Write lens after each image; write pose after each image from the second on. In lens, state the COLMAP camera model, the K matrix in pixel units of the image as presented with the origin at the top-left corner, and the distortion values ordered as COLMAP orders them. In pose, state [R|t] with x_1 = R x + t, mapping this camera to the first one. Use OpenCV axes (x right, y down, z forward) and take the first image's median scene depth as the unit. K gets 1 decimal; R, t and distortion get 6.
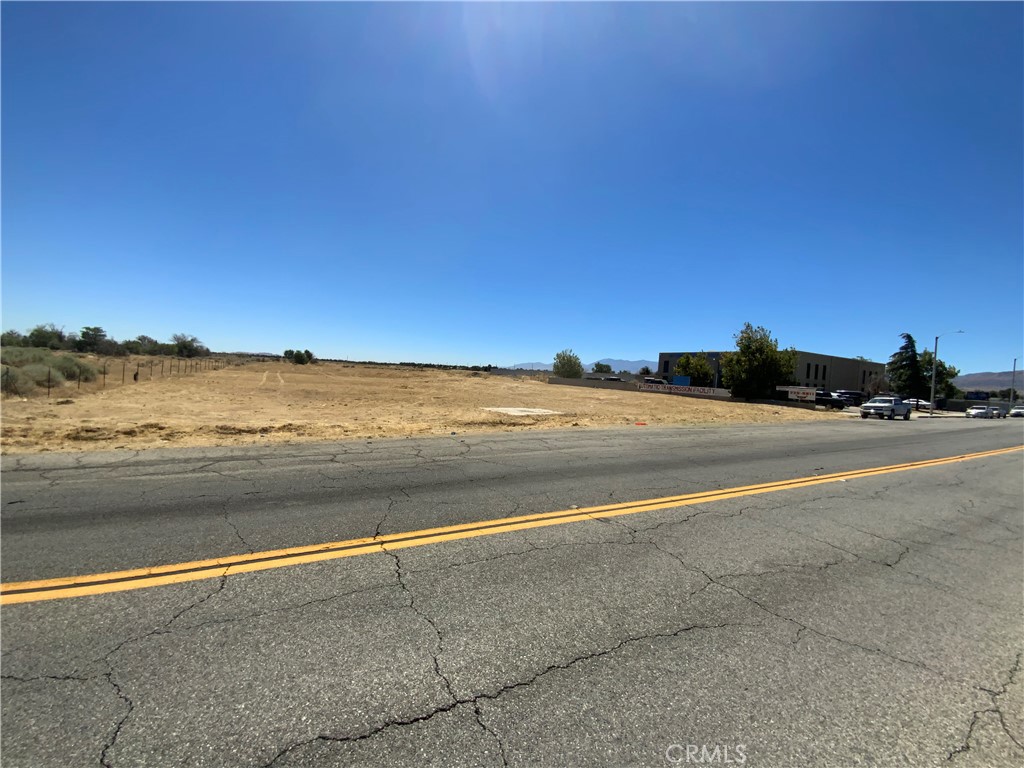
lens RADIAL K [[421.3, 0, 511.3], [0, 421.3, 389.3], [0, 0, 1]] dist [0.011093, -0.011897]
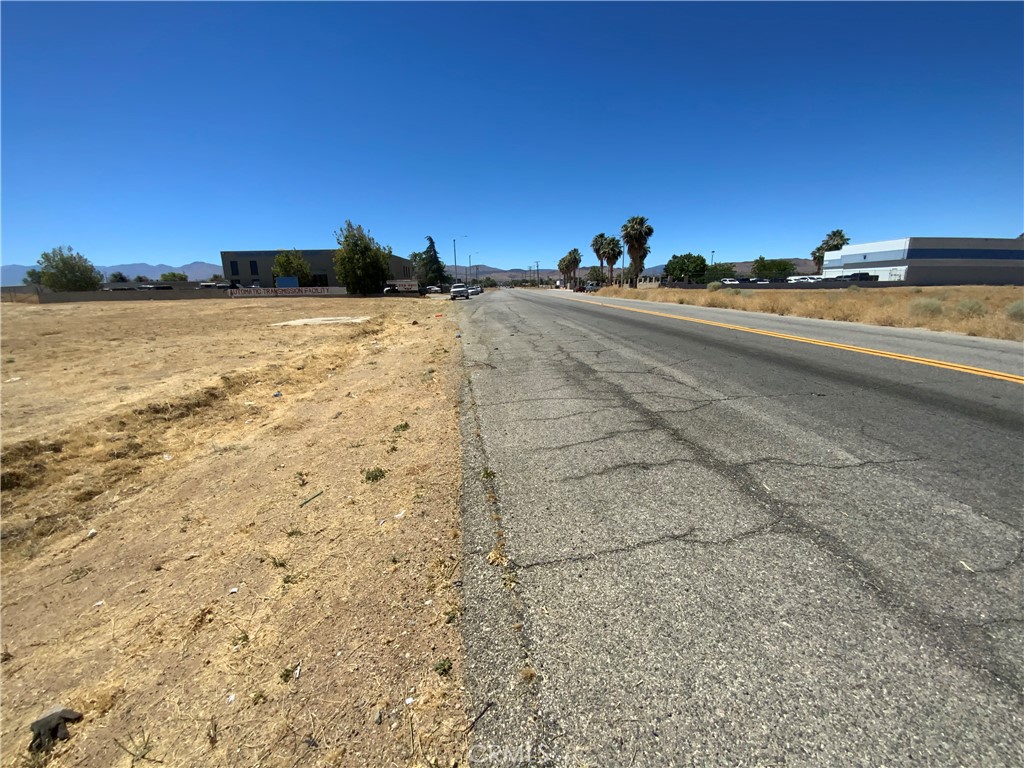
lens RADIAL K [[421.3, 0, 518.4], [0, 421.3, 379.2], [0, 0, 1]] dist [0.011093, -0.011897]
pose [[0.449015, -0.257103, 0.855736, -0.502383], [0.077835, 0.965322, 0.249187, -0.012777], [-0.890128, -0.045283, 0.453456, 0.248502]]
